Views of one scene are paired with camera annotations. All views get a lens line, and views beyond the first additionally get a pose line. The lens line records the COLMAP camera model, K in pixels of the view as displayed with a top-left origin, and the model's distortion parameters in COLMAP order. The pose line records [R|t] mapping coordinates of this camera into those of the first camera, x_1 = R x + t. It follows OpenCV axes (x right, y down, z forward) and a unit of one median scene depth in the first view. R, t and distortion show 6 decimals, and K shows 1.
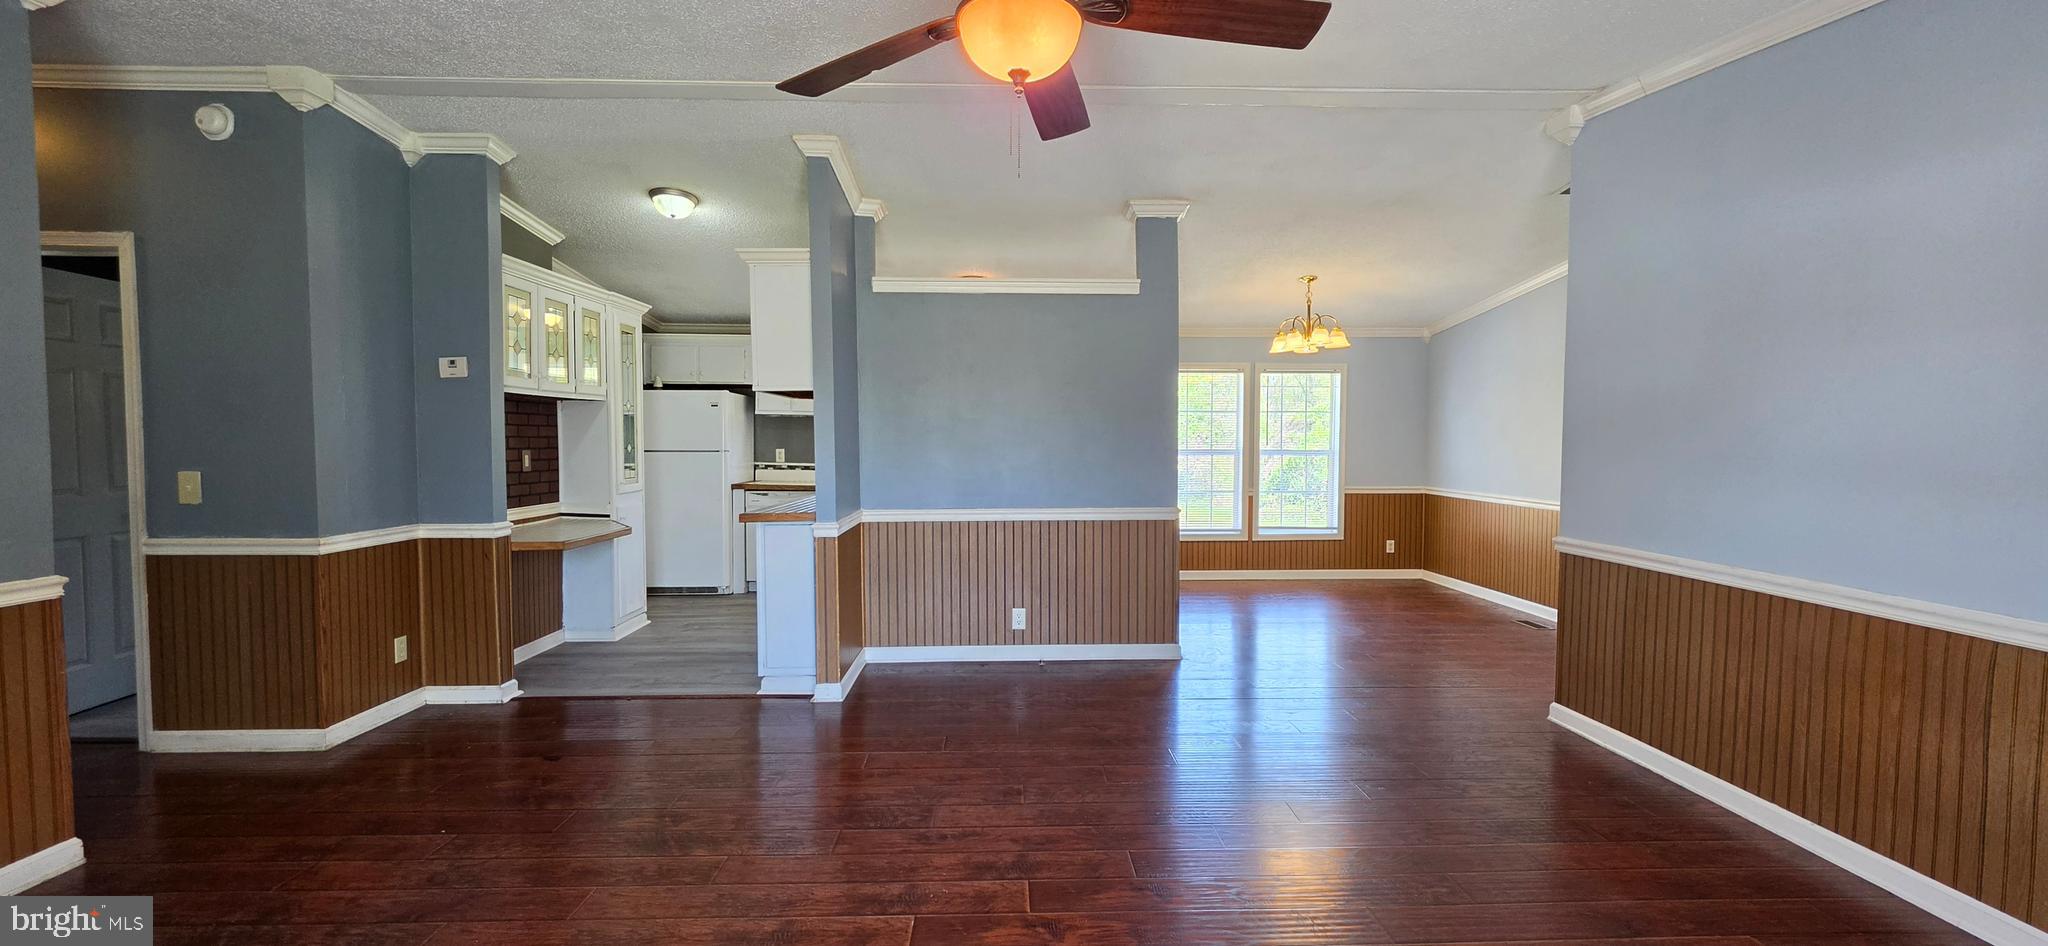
lens RADIAL K [[822.7, 0, 1027.1], [0, 822.7, 476.6], [0, 0, 1]] dist [-0.000847, -0.000074]
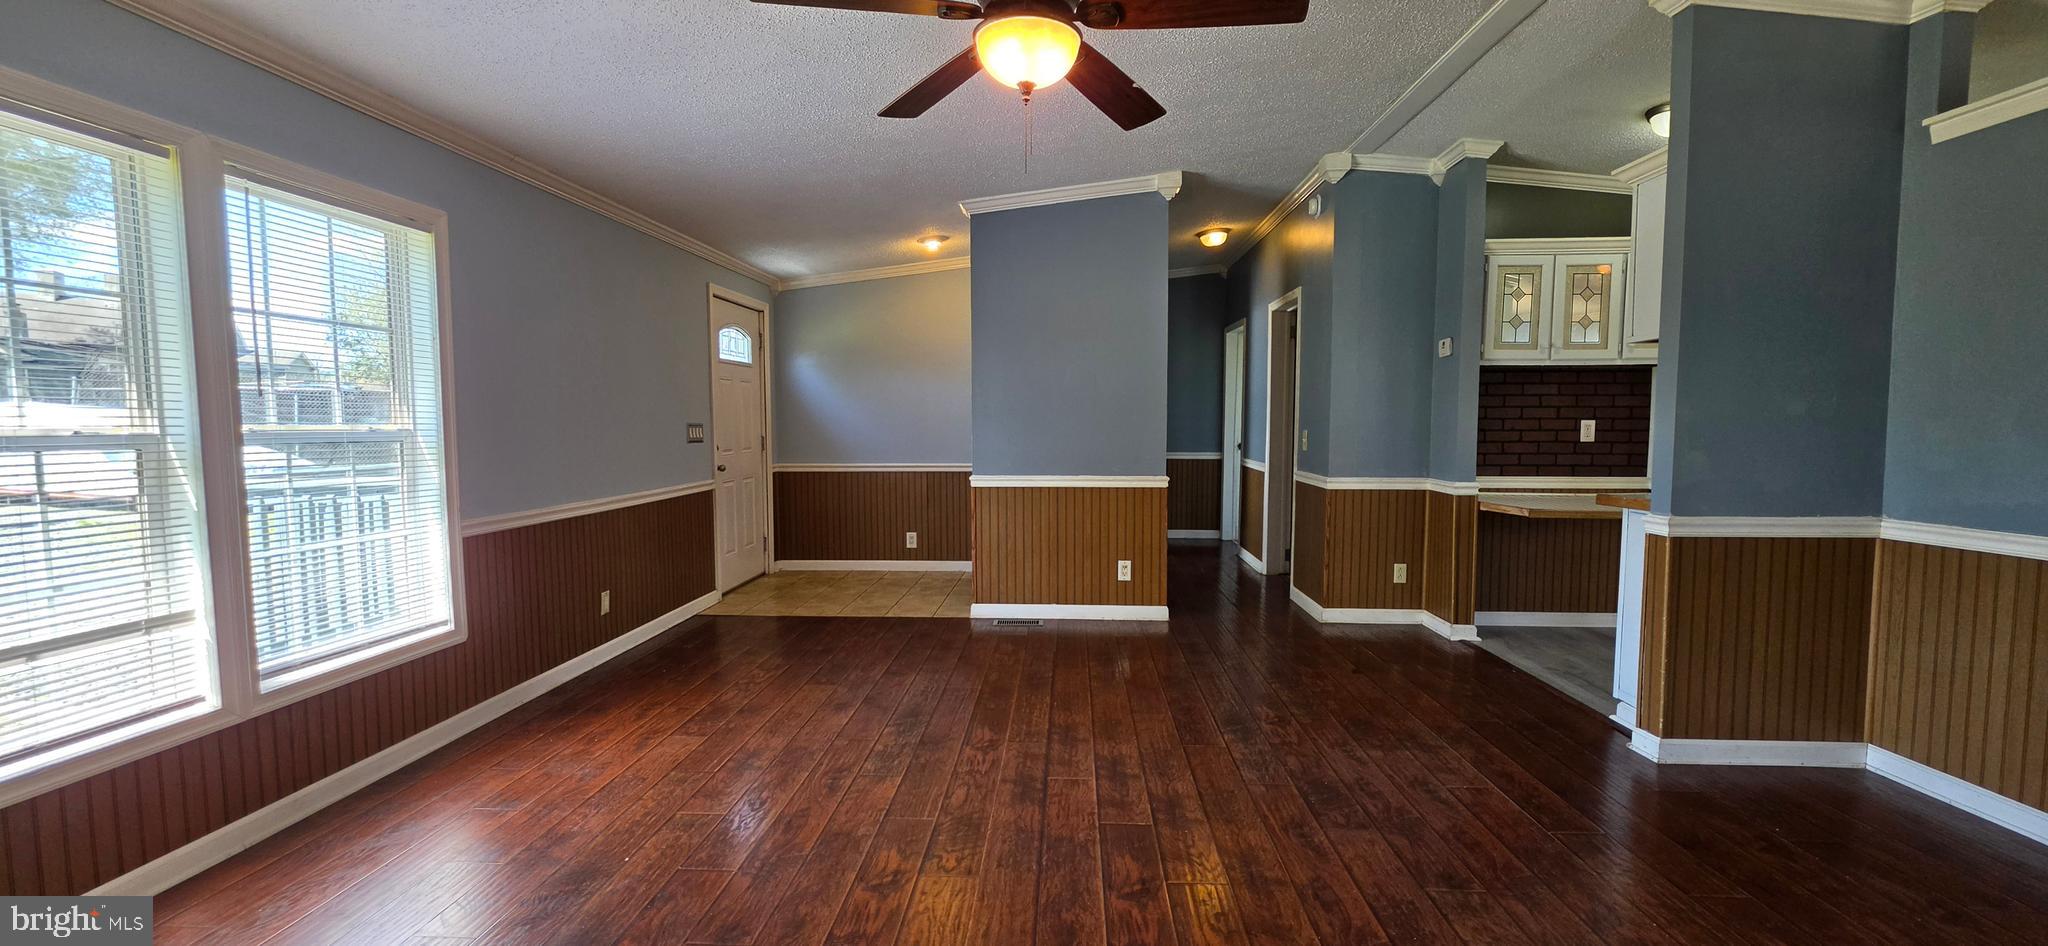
lens RADIAL K [[814.9, 0, 1022.7], [0, 814.9, 475.9], [0, 0, 1]] dist [-0.003222, -0.000224]
pose [[-0.085301, 0.067743, -0.994050, 0.521996], [-0.045156, 0.996398, 0.071778, -0.005901], [0.995331, 0.051011, -0.081935, 0.490233]]
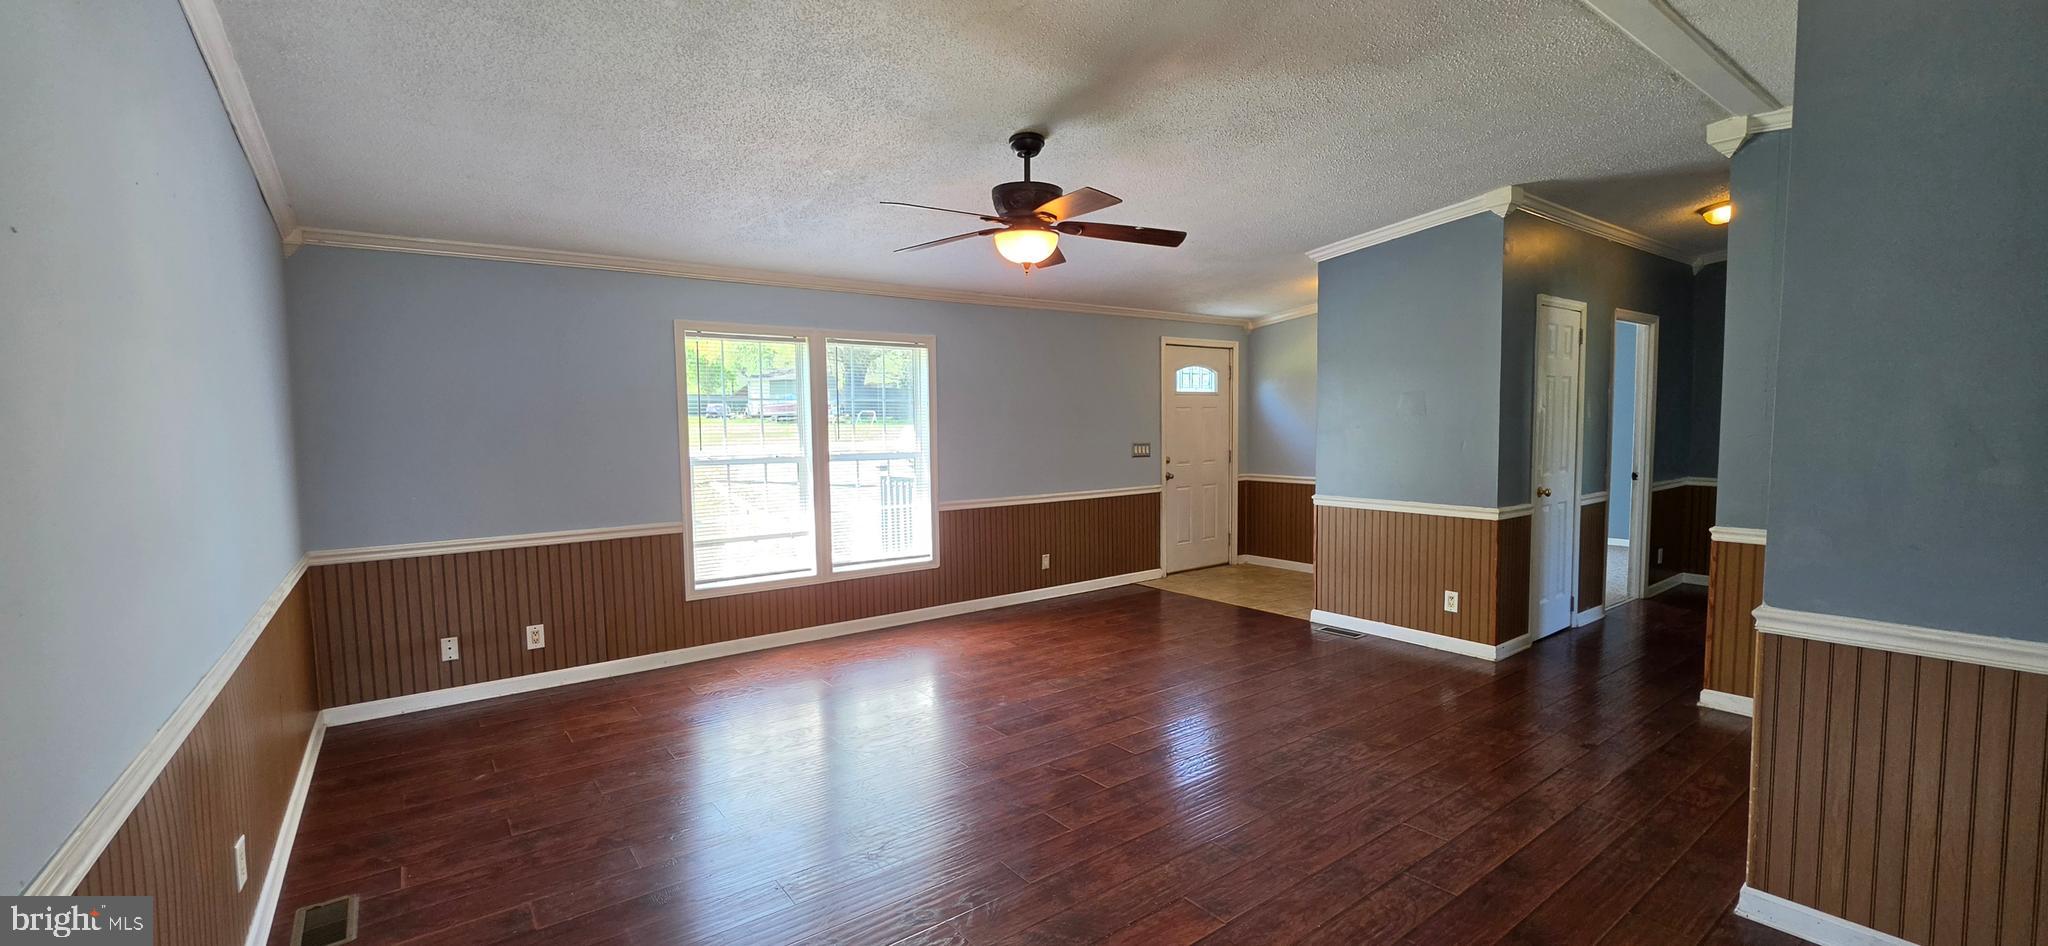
lens RADIAL K [[814.9, 0, 1022.7], [0, 814.9, 475.9], [0, 0, 1]] dist [-0.003222, -0.000224]
pose [[-0.814667, 0.046969, -0.578024, 0.498791], [-0.017893, 0.994205, 0.106004, -0.083569], [0.579653, 0.096701, -0.809106, 1.143886]]
